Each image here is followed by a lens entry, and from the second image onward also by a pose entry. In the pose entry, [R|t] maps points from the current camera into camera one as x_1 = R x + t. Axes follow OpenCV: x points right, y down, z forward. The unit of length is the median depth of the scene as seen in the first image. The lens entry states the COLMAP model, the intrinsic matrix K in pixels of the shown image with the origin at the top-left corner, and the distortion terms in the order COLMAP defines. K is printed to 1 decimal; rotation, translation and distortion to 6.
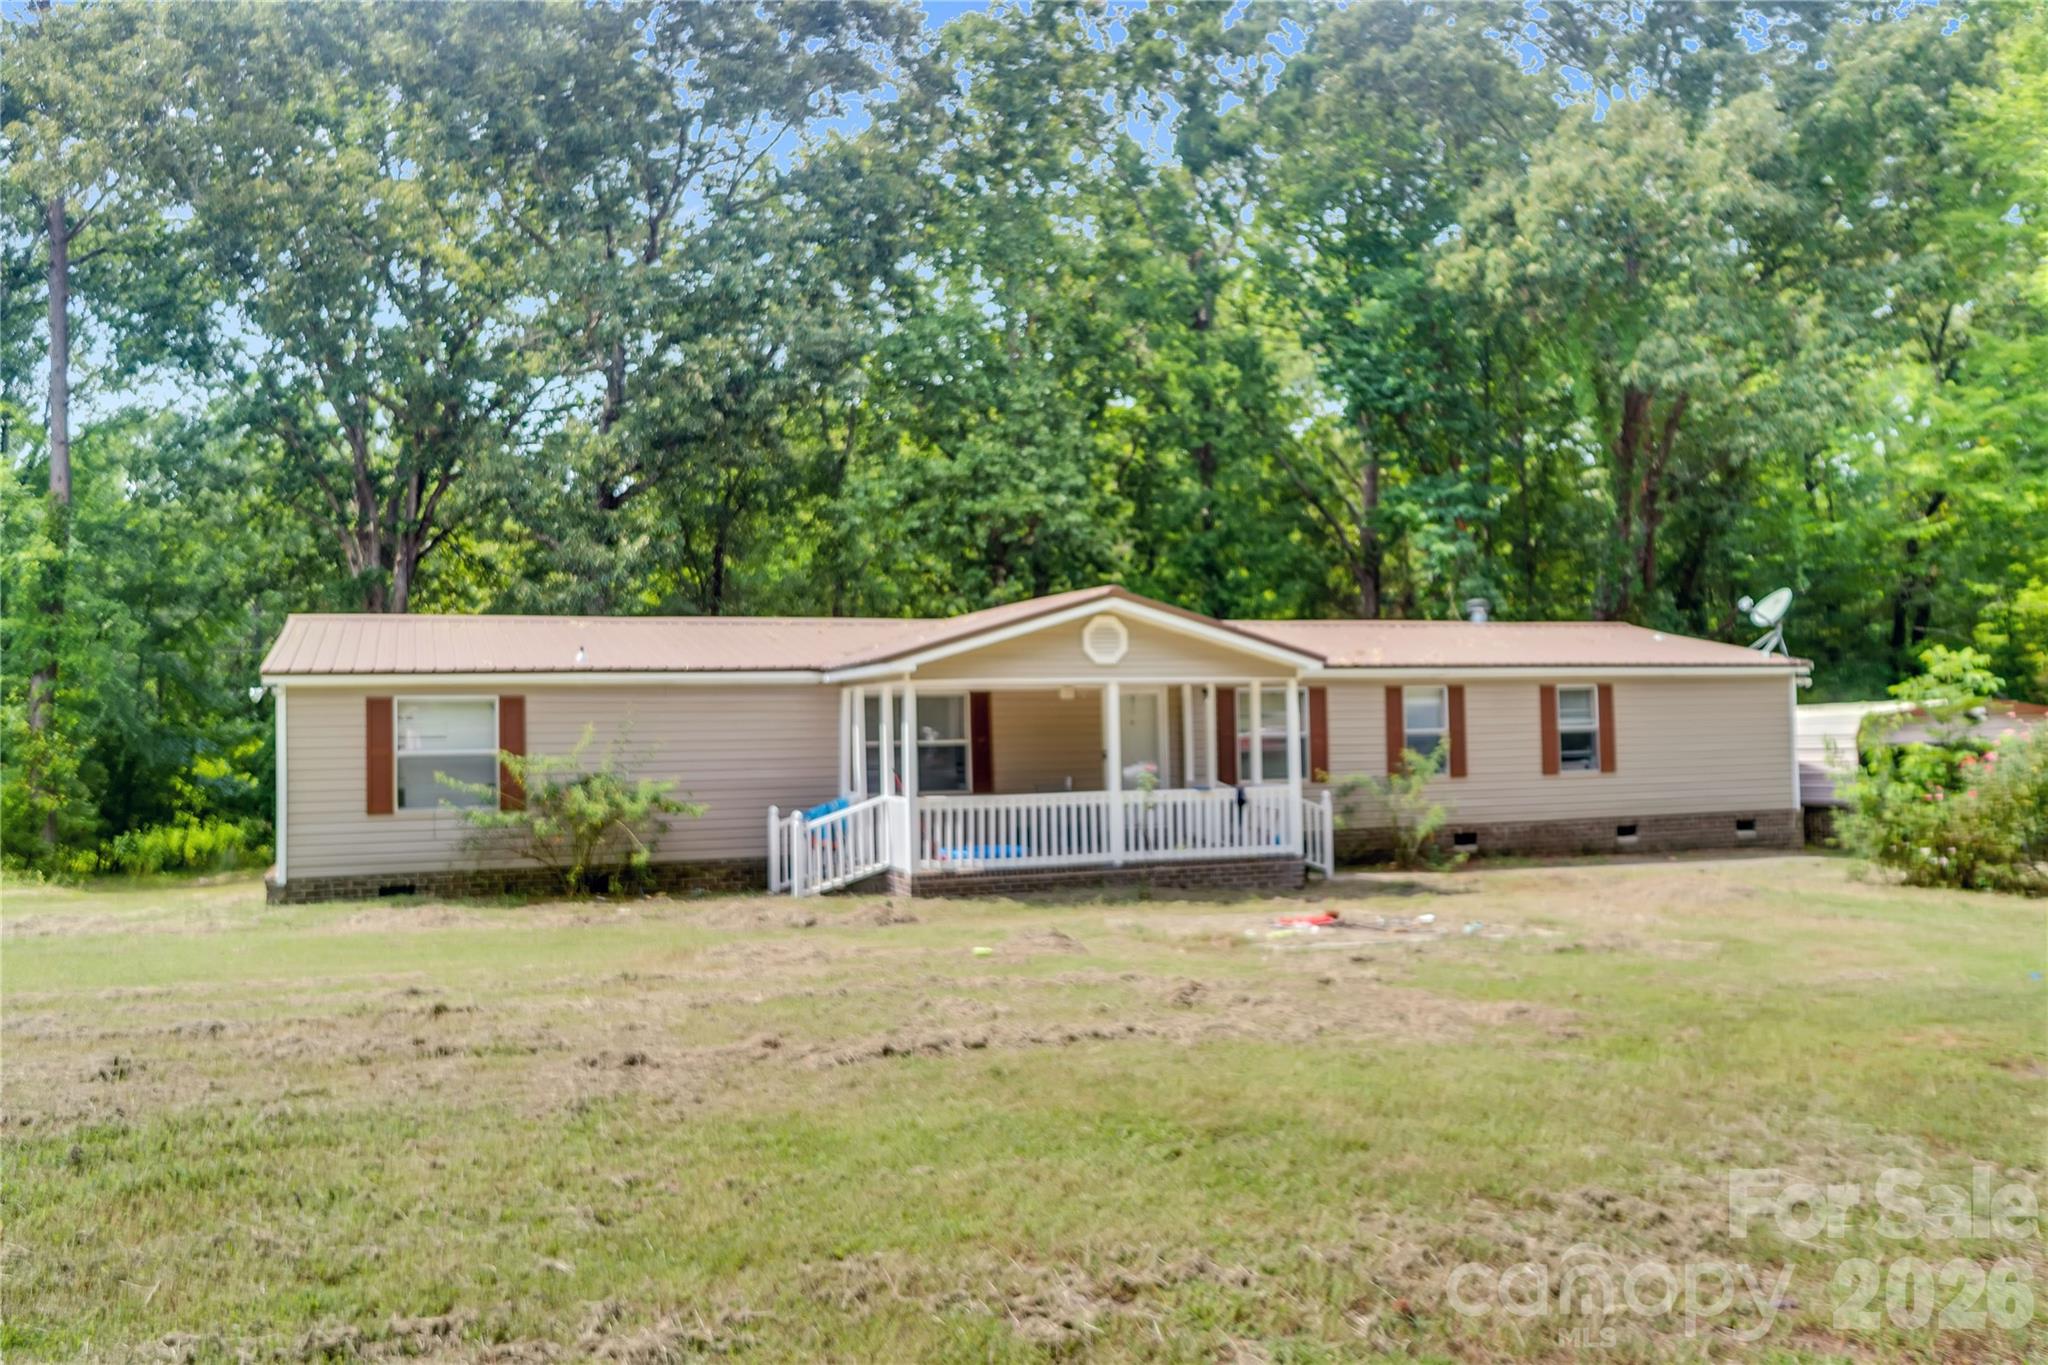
lens RADIAL K [[1401.8, 0, 1024.0], [0, 1401.8, 682.5], [0, 0, 1]] dist [-0.002452, -0.002306]
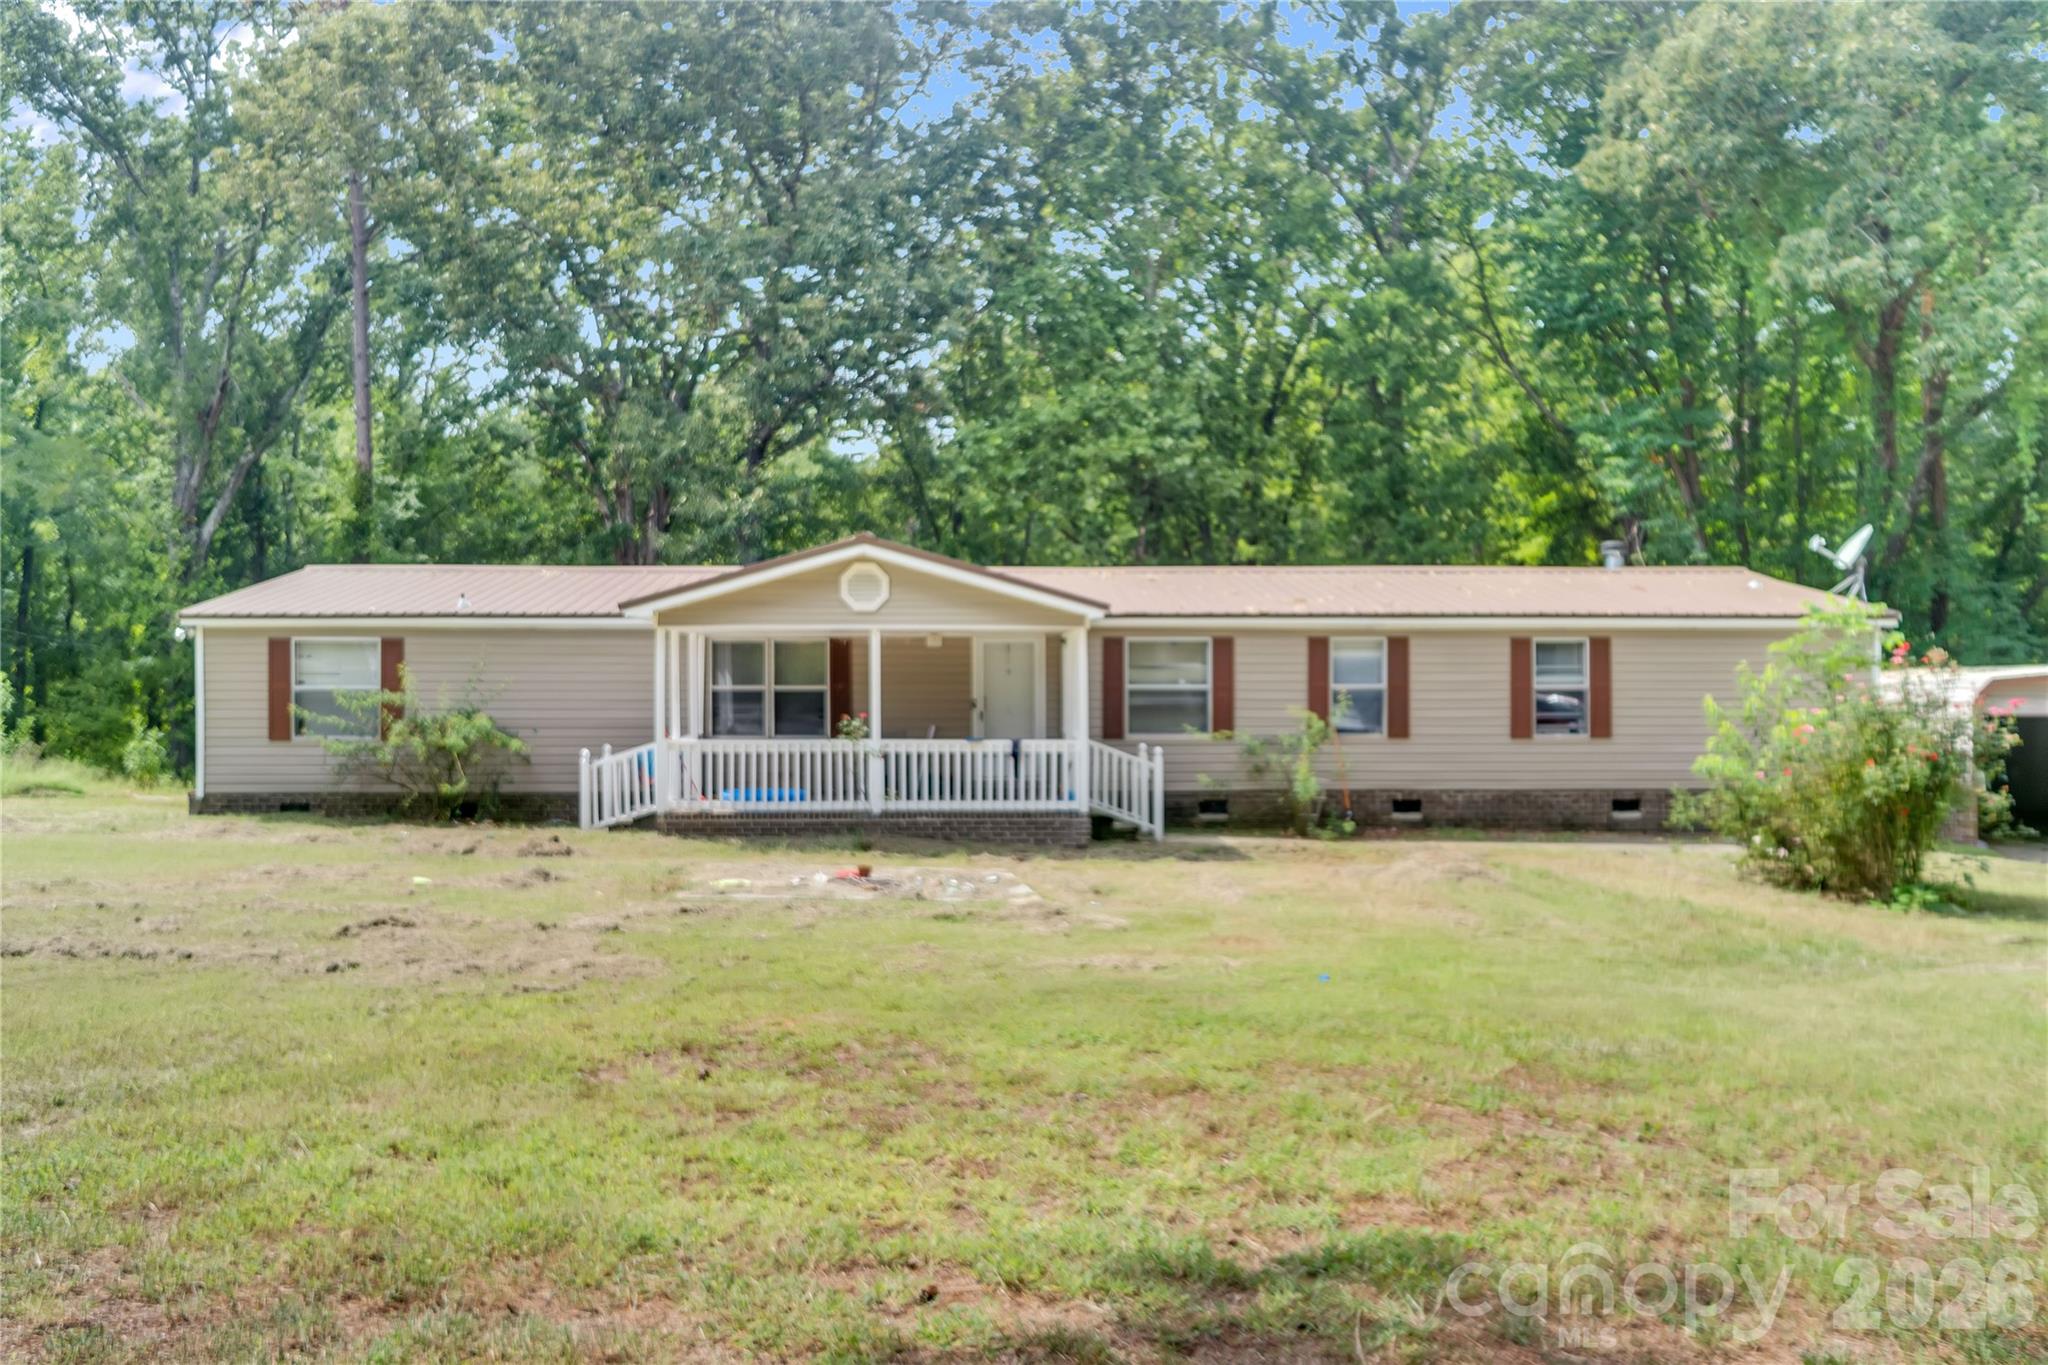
lens RADIAL K [[1401.8, 0, 1024.0], [0, 1401.8, 682.5], [0, 0, 1]] dist [-0.002452, -0.002306]
pose [[0.957702, 0.018467, -0.287168, 0.370597], [-0.007808, 0.999239, 0.038221, -0.001321], [0.287655, -0.034362, 0.957118, 0.066416]]
